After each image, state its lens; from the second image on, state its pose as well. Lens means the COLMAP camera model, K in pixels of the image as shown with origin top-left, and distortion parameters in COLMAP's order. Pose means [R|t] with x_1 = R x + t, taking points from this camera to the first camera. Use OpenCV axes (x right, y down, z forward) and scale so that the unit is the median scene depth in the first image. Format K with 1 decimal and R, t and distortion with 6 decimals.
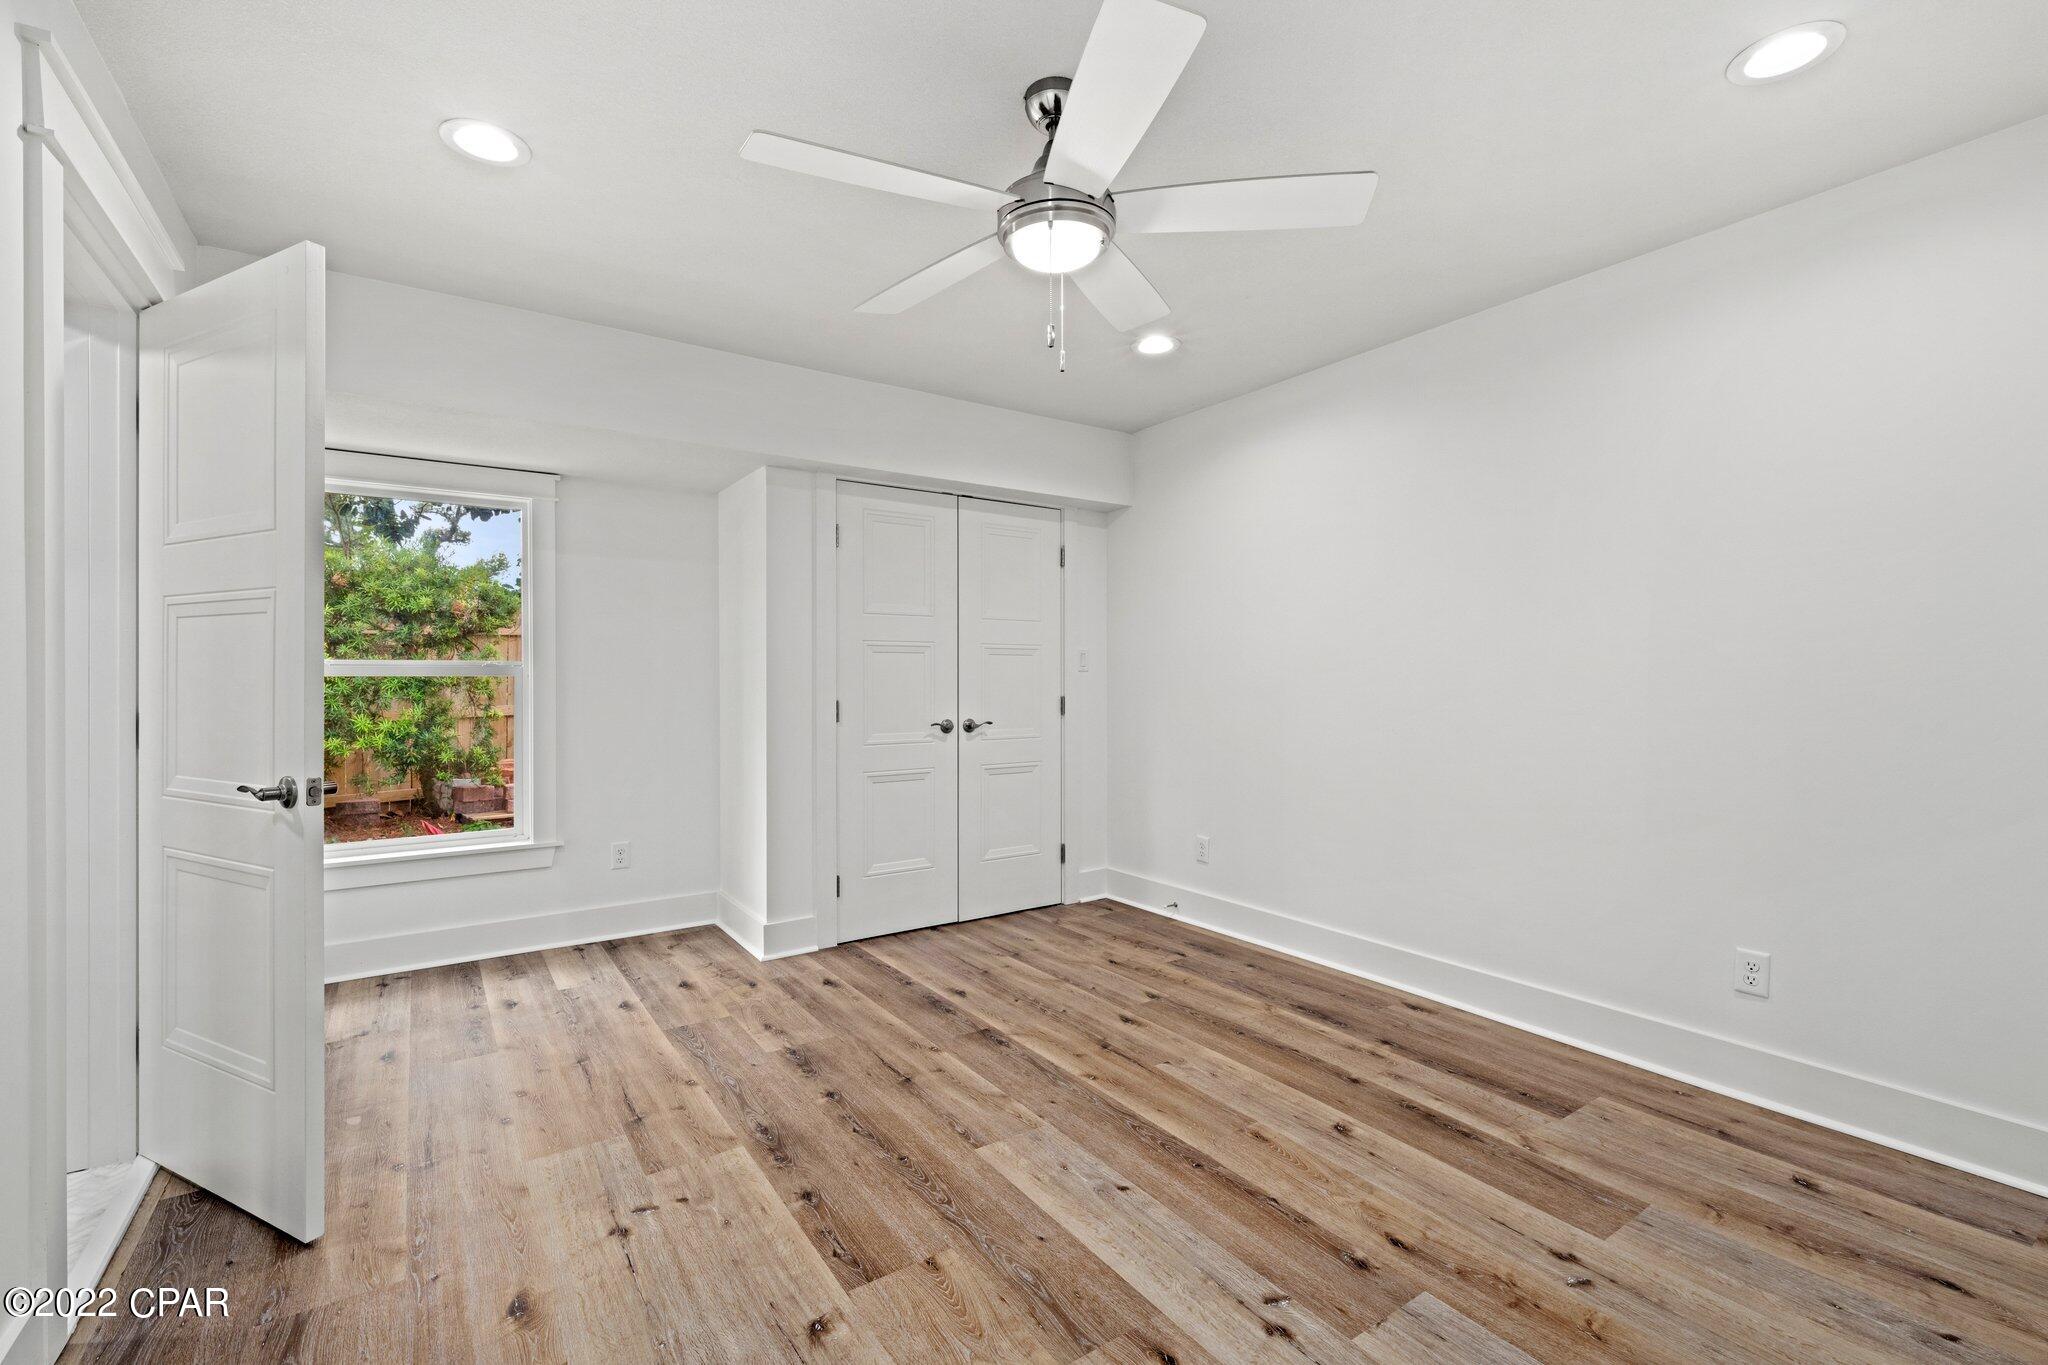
lens RADIAL K [[887.1, 0, 1031.6], [0, 887.1, 678.4], [0, 0, 1]] dist [0.003052, -0.000957]
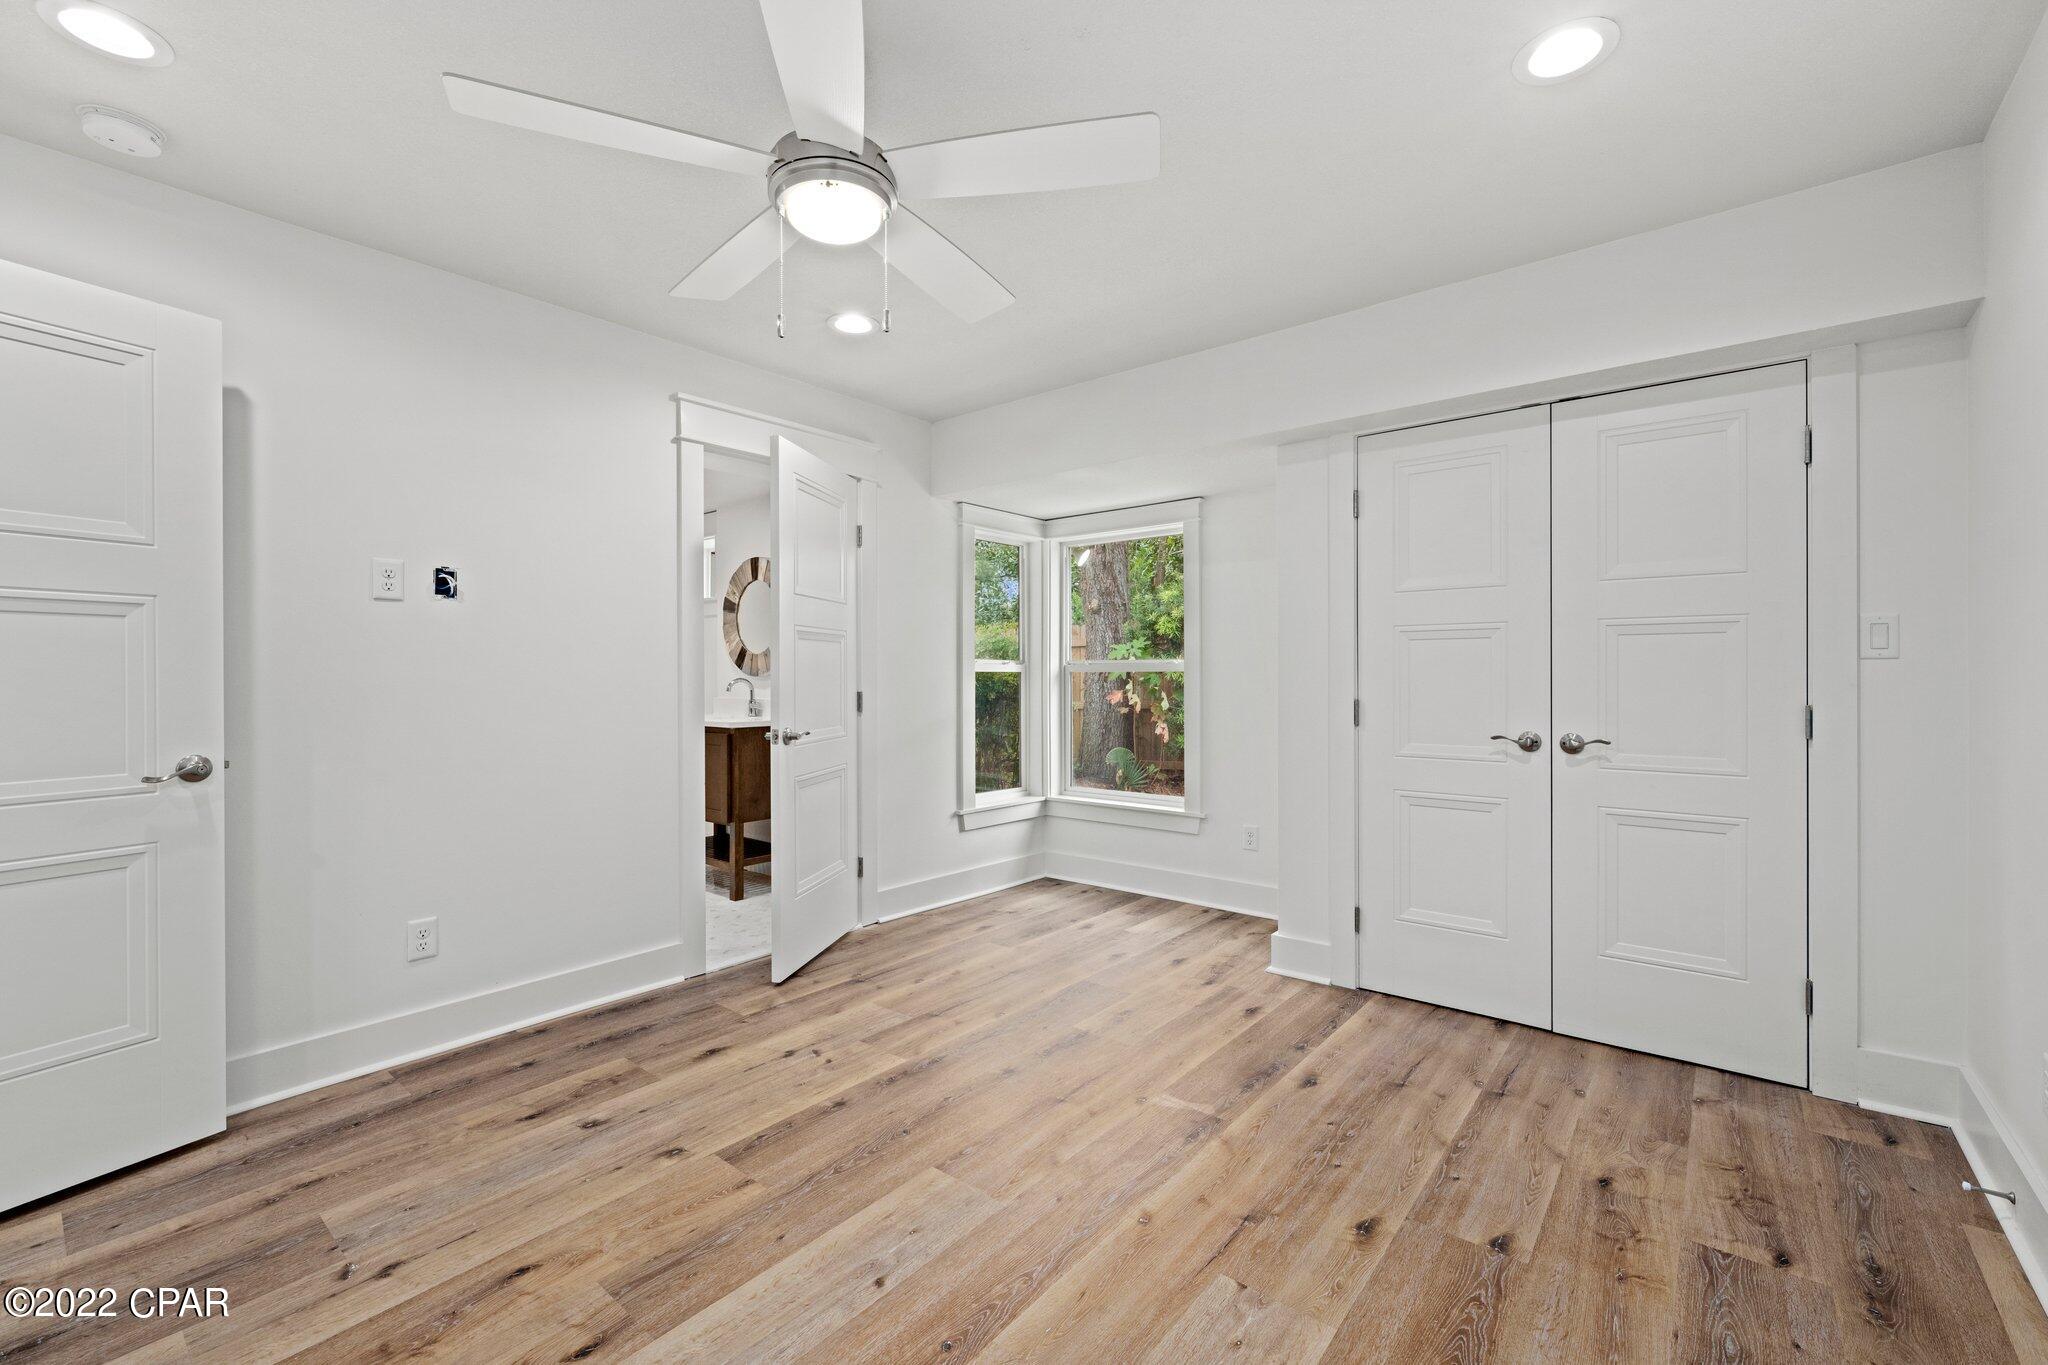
lens RADIAL K [[854.4, 0, 1023.2], [0, 854.4, 681.9], [0, 0, 1]] dist [0.000761, 0.000294]
pose [[0.275474, 0.010765, -0.961248, 0.510360], [0.003315, 0.999921, 0.012148, -0.003196], [0.961303, -0.006533, 0.275416, 0.507996]]
